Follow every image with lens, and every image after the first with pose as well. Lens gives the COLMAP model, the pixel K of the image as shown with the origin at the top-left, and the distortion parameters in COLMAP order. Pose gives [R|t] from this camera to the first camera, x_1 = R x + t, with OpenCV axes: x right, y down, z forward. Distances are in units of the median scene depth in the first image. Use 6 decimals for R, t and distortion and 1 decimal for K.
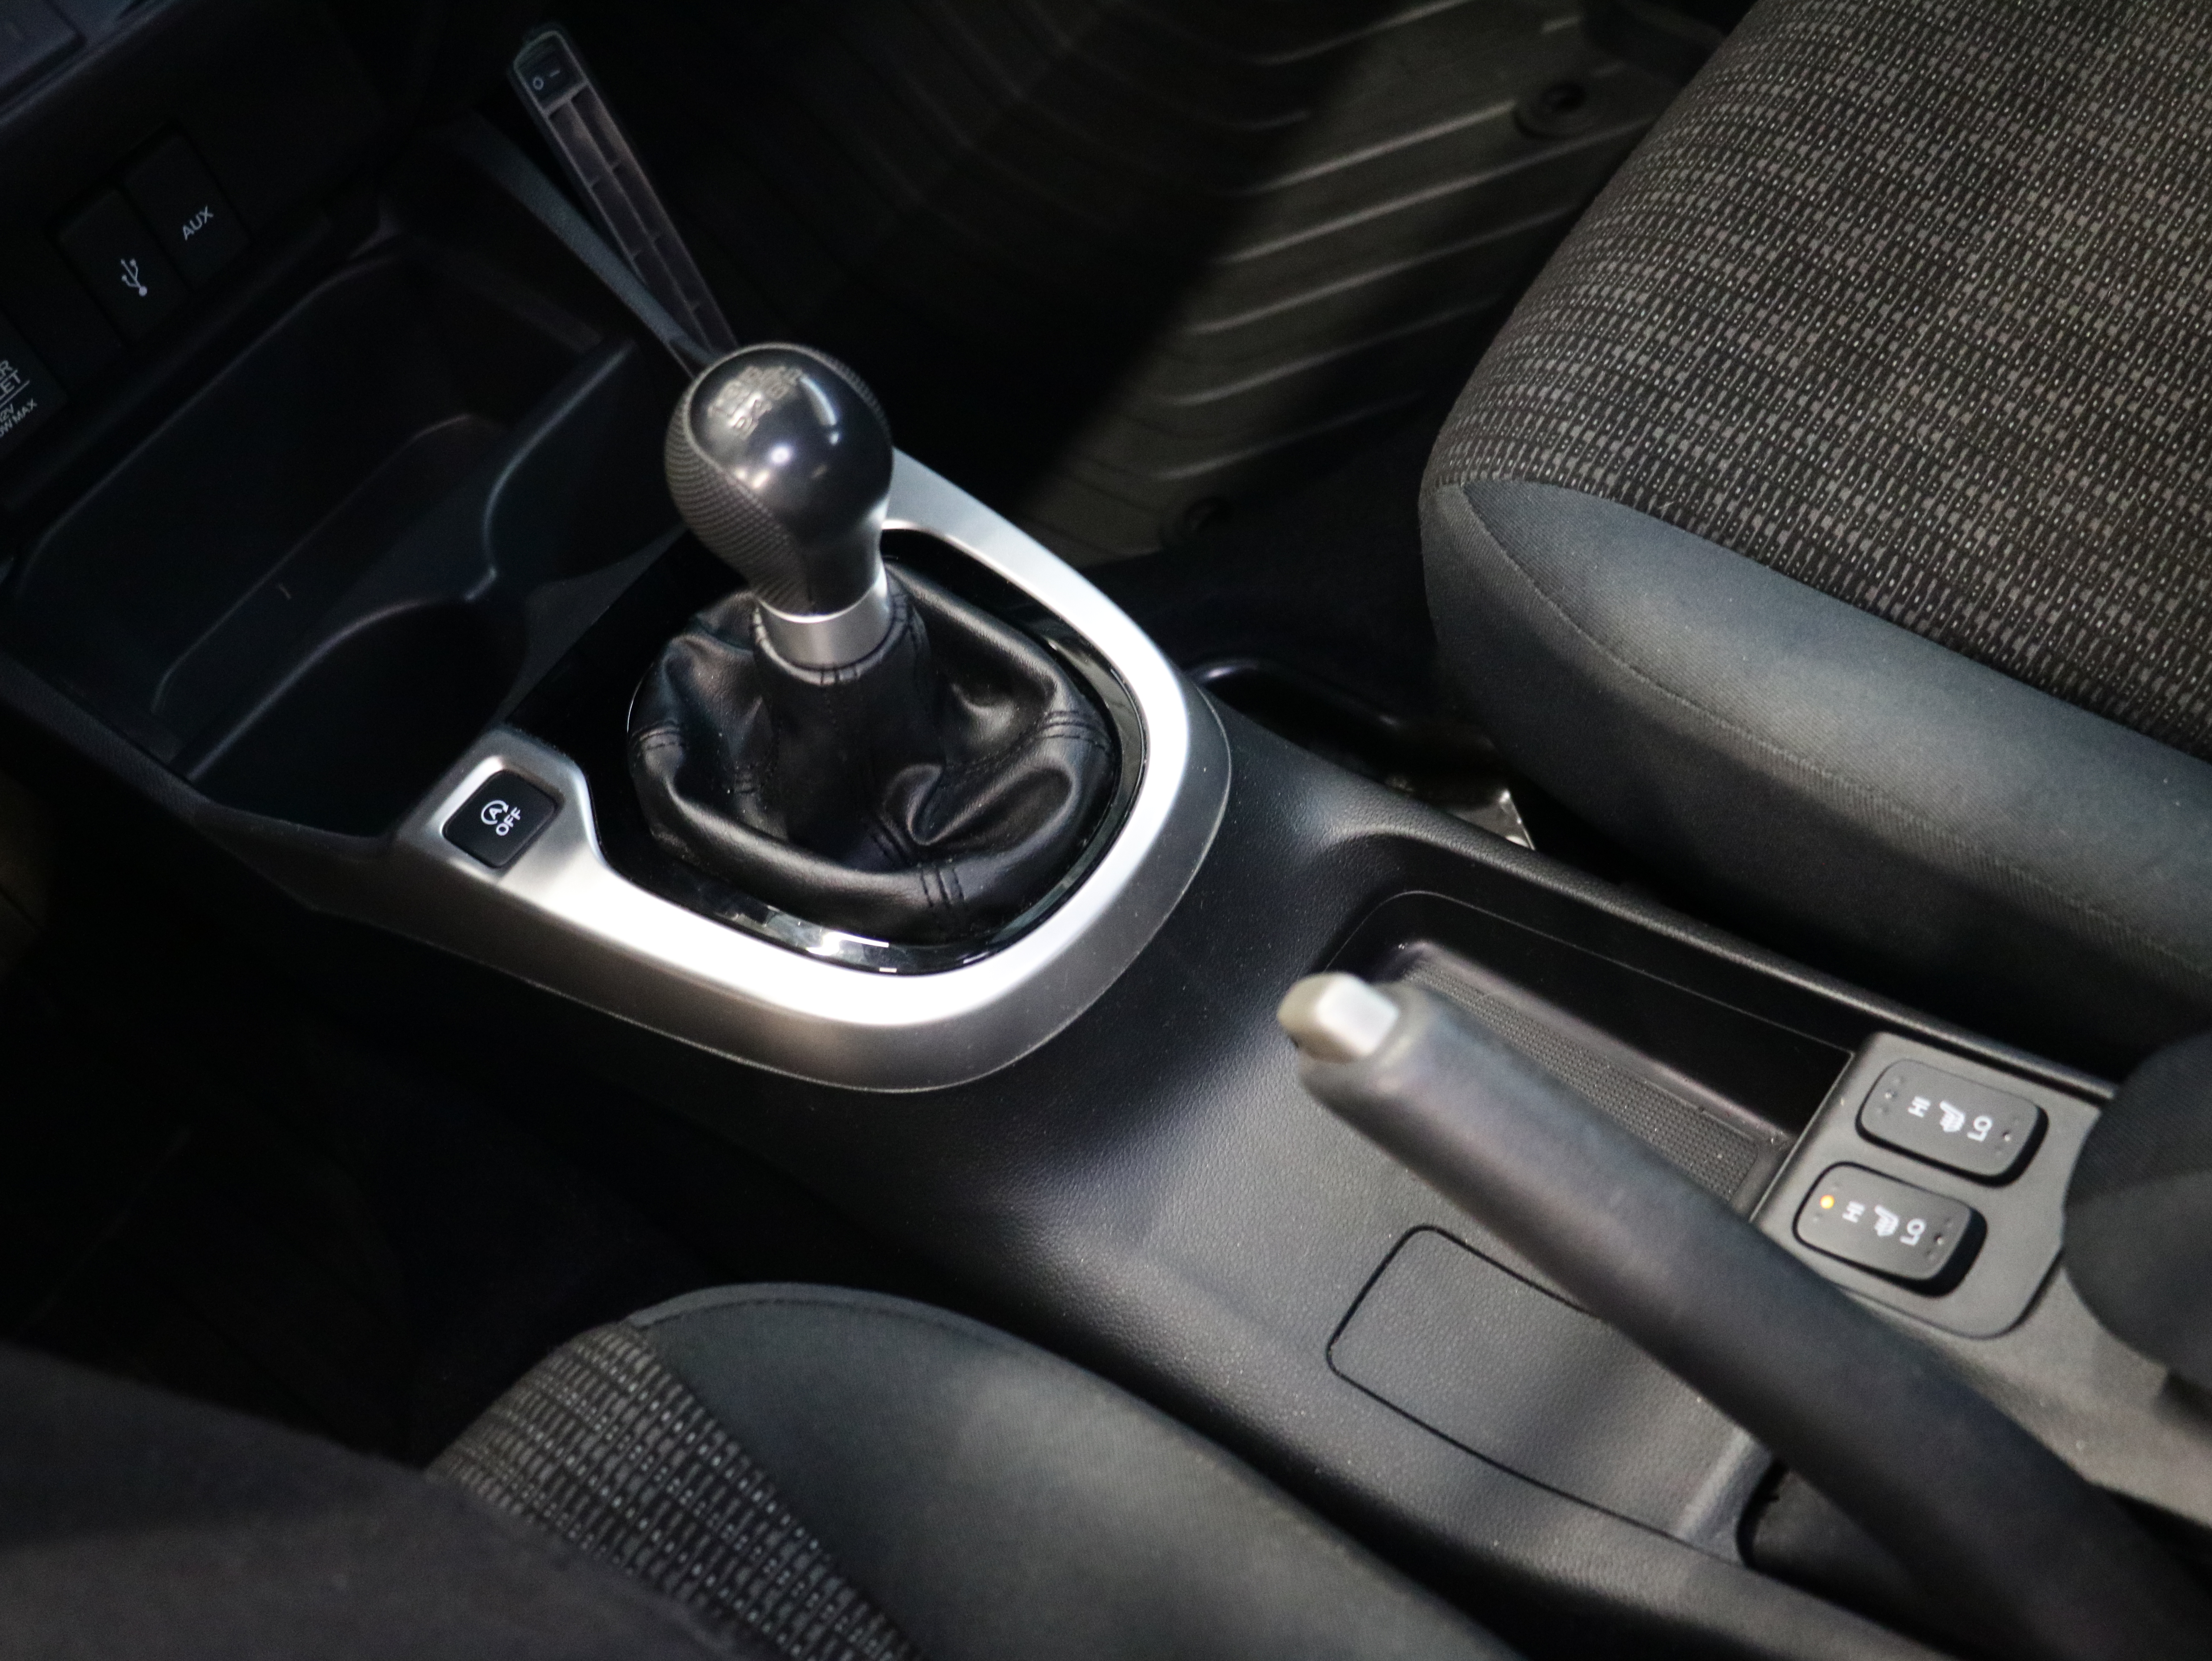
lens RADIAL K [[2421.9, 0, 1084.9], [0, 2421.9, 814.0], [0, 0, 1]] dist [-0.050422, 0.044391]
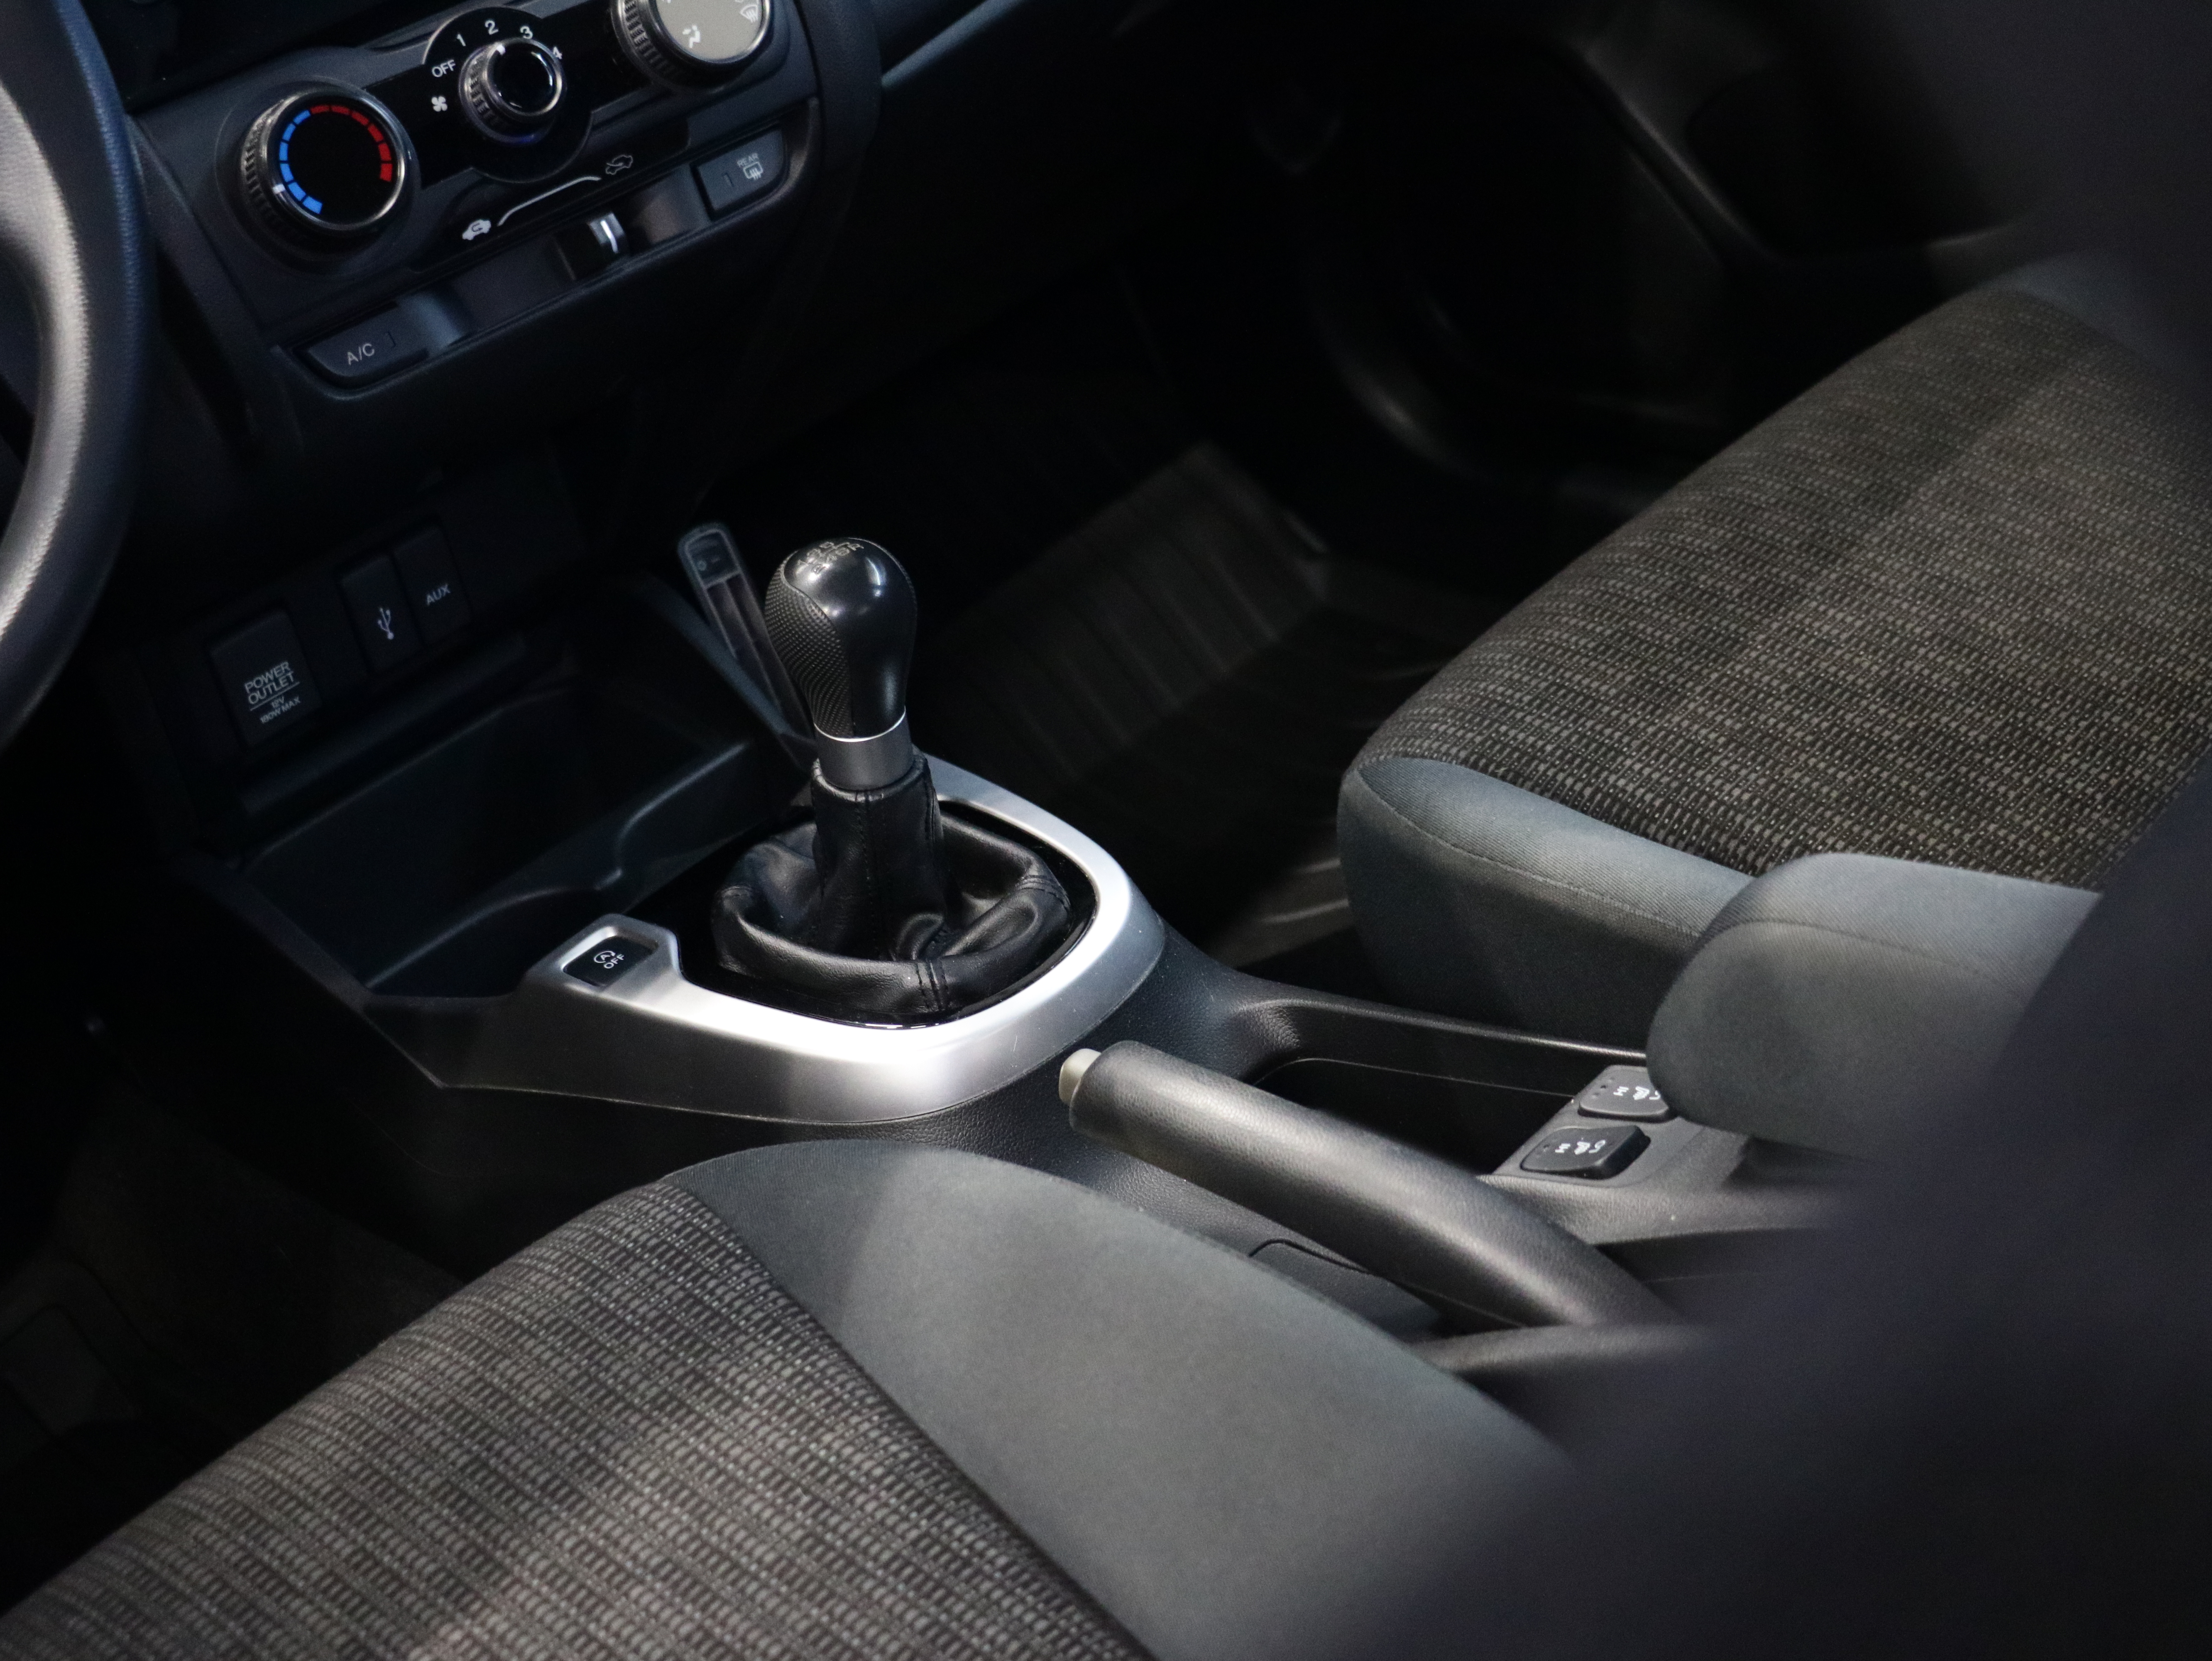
lens RADIAL K [[3260.1, 0, 1106.0], [0, 3260.1, 830.5], [0, 0, 1]] dist [-0.040094, -0.077685]
pose [[0.995101, 0.046028, -0.087492, 0.180926], [-0.077253, 0.914273, -0.397664, 0.629412], [0.061688, 0.402475, 0.913350, -0.636402]]
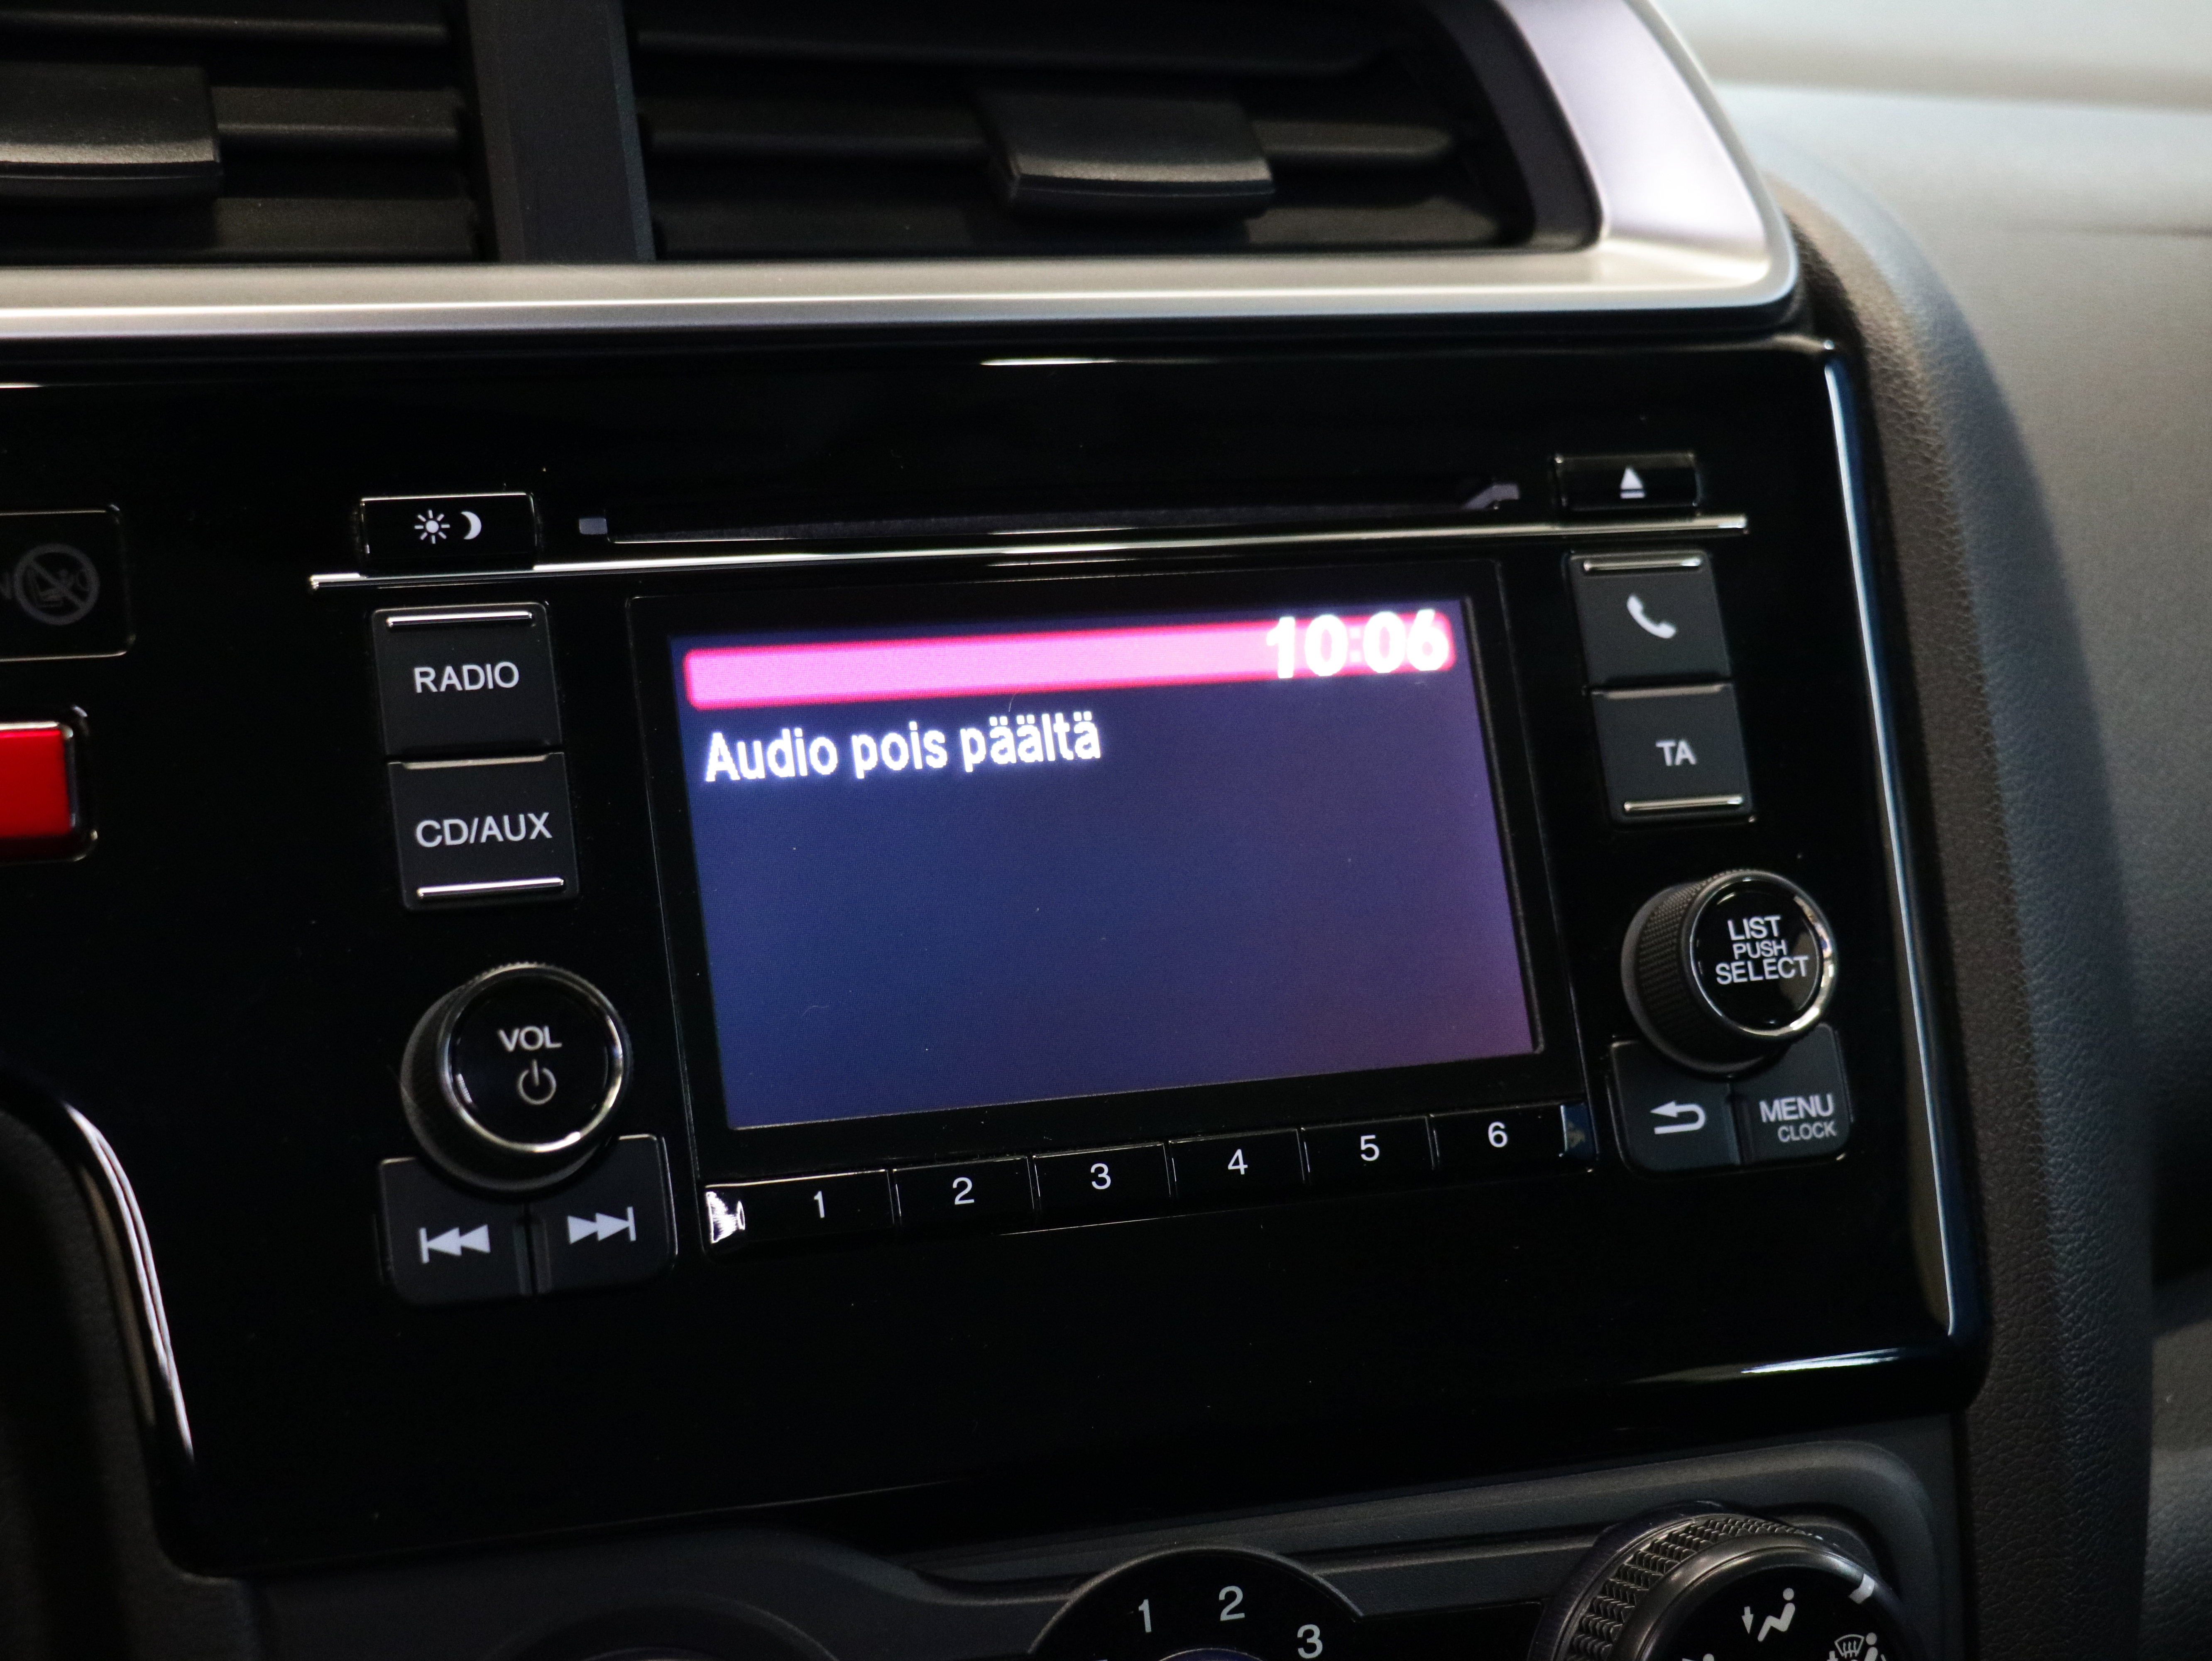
lens RADIAL K [[3909.6, 0, 1106.0], [0, 3909.6, 830.5], [0, 0, 1]] dist [0.003113, -0.096020]
pose [[0.871940, 0.392587, -0.292569, -0.163802], [-0.489023, 0.727629, -0.481053, -0.136935], [0.024027, 0.562523, 0.826433, -0.013303]]
